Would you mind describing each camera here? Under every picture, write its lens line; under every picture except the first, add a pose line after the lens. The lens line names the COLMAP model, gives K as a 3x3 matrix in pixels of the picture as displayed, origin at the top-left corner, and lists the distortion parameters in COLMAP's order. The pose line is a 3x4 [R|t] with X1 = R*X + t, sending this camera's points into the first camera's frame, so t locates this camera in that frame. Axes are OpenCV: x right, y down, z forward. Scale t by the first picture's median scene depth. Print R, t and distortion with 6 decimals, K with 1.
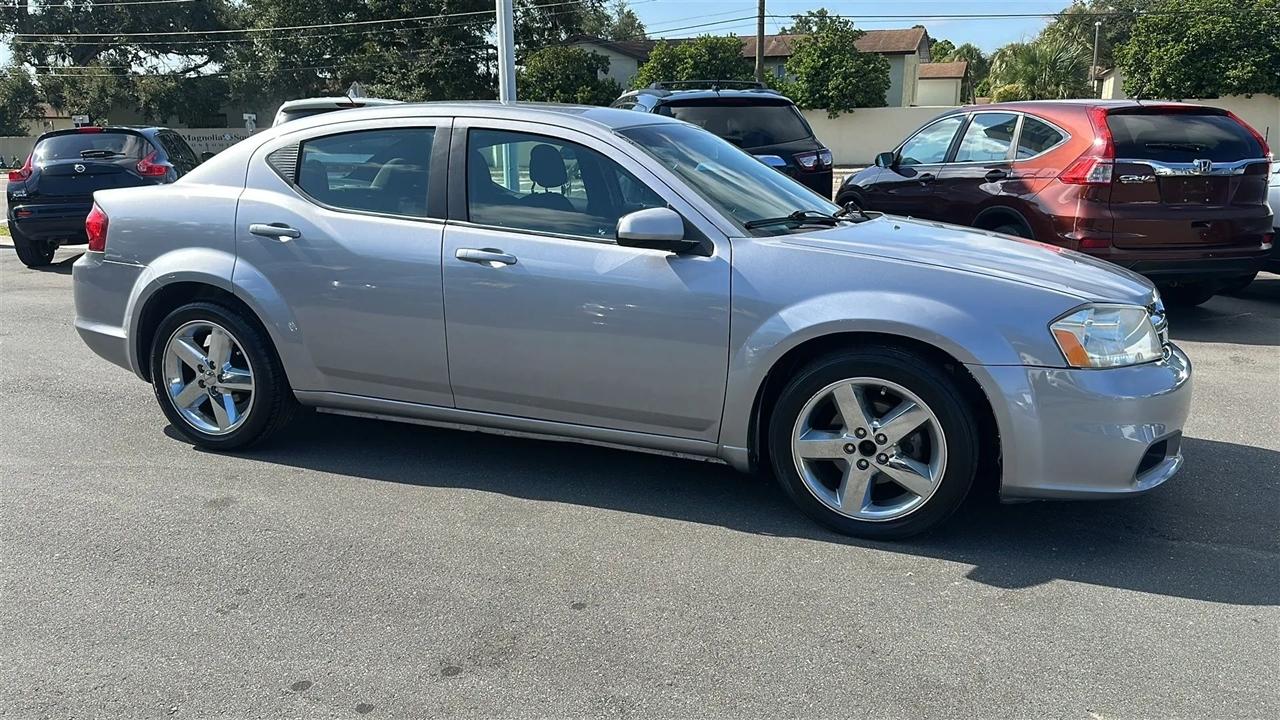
lens RADIAL K [[984.0, 0, 643.9], [0, 984.0, 359.8], [0, 0, 1]] dist [0.085403, -0.130269]
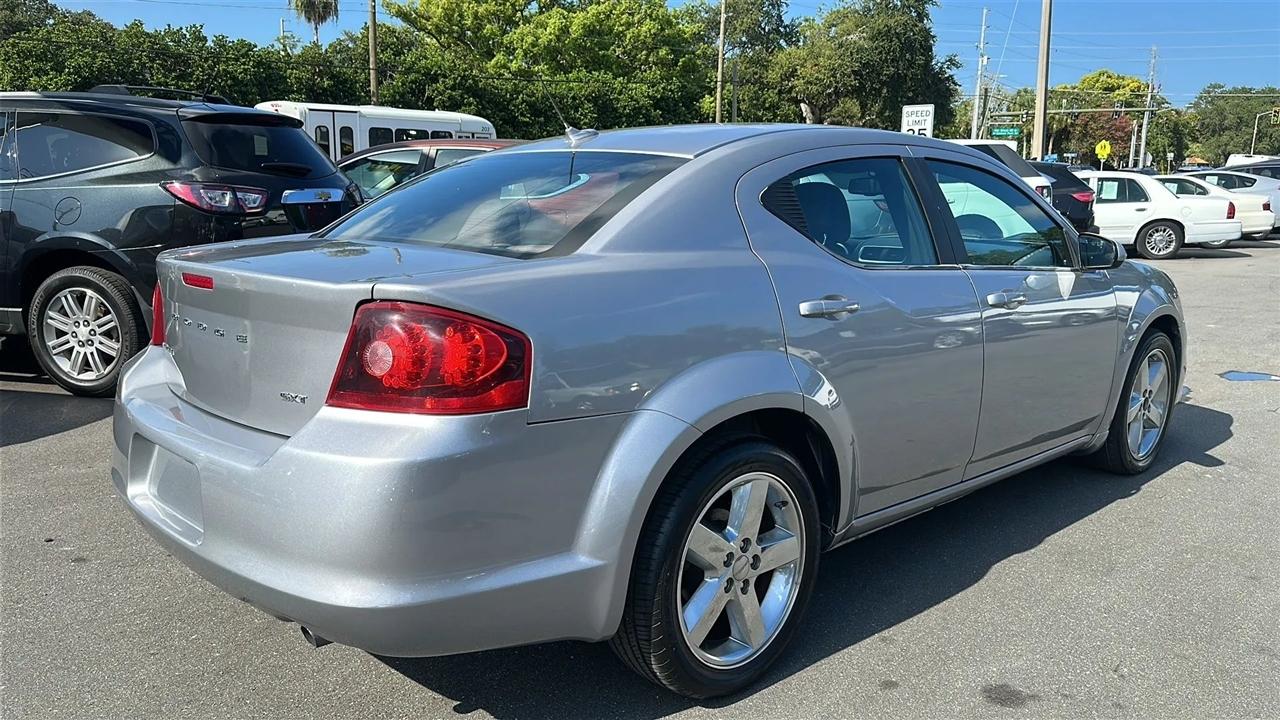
lens RADIAL K [[984.0, 0, 638.5], [0, 984.0, 381.9], [0, 0, 1]] dist [0.085403, -0.130269]
pose [[0.409248, -0.179427, 0.894607, -0.998901], [0.189758, 0.975773, 0.108899, -0.172554], [-0.892473, 0.125192, 0.433381, 0.812353]]
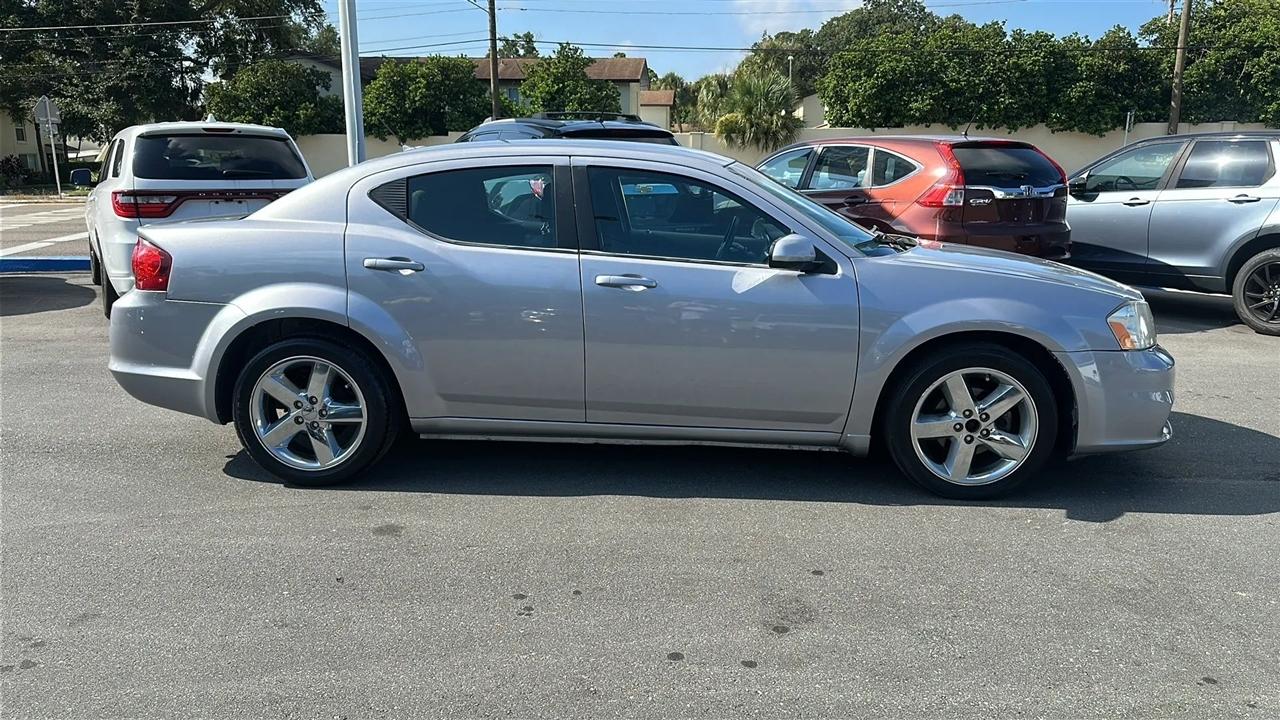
lens RADIAL K [[984.0, 0, 640.8], [0, 984.0, 379.8], [0, 0, 1]] dist [0.085403, -0.130269]
pose [[0.954923, -0.062088, 0.290288, -0.418344], [0.062178, 0.998025, 0.008923, -0.003640], [-0.290269, 0.009529, 0.956898, -0.051347]]
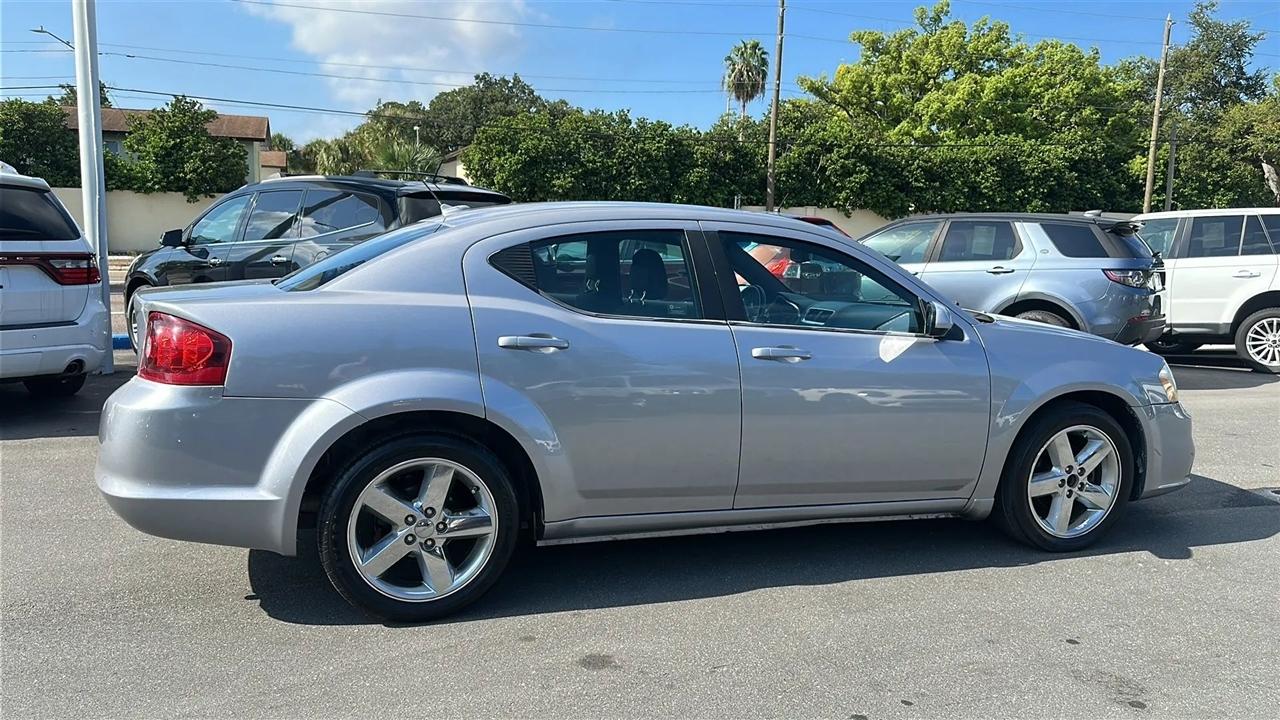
lens RADIAL K [[984.0, 0, 637.0], [0, 984.0, 375.0], [0, 0, 1]] dist [0.085403, -0.130269]
pose [[0.759301, -0.073409, 0.646585, -0.837183], [0.119093, 0.992511, -0.027172, -0.065039], [-0.639749, 0.097635, 0.762358, 0.280245]]
